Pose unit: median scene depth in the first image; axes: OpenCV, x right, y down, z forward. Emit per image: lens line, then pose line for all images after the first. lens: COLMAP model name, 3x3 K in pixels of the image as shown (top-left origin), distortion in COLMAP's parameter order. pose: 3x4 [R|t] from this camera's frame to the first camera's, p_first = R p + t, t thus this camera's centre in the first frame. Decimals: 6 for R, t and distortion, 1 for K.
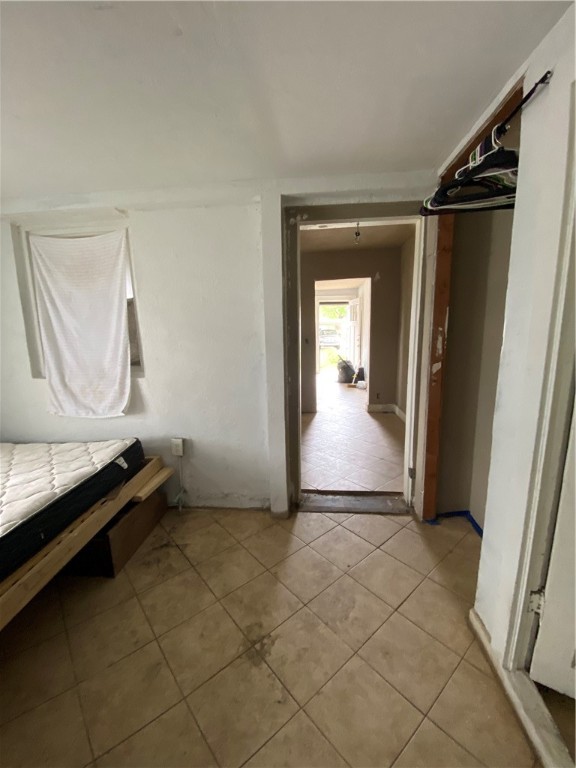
lens RADIAL K [[310.1, 0, 289.2], [0, 310.1, 380.1], [0, 0, 1]] dist [0.011272, -0.018150]
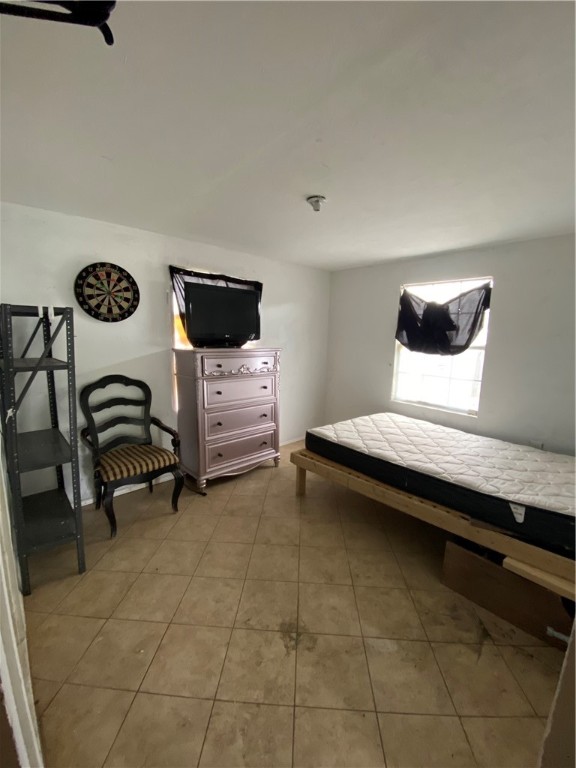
lens RADIAL K [[310.1, 0, 289.2], [0, 310.1, 380.1], [0, 0, 1]] dist [0.011272, -0.018150]
pose [[-0.688129, 0.103045, -0.718234, 0.593360], [-0.128155, 0.957042, 0.260090, -0.282029], [0.714181, 0.271021, -0.645363, 1.425119]]
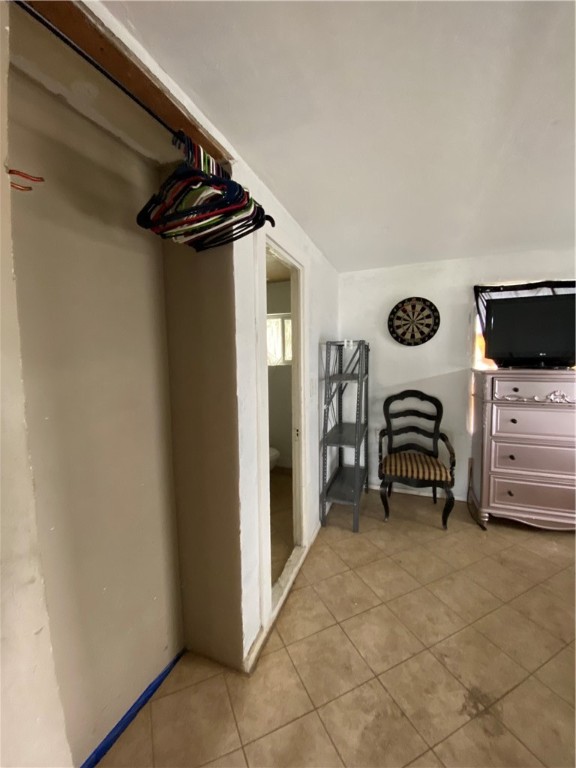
lens RADIAL K [[310.1, 0, 289.2], [0, 310.1, 380.1], [0, 0, 1]] dist [0.011272, -0.018150]
pose [[-0.959780, 0.005260, 0.280704, 0.191377], [0.076207, 0.967168, 0.242442, -0.361003], [-0.270213, 0.254082, -0.928670, 1.723804]]
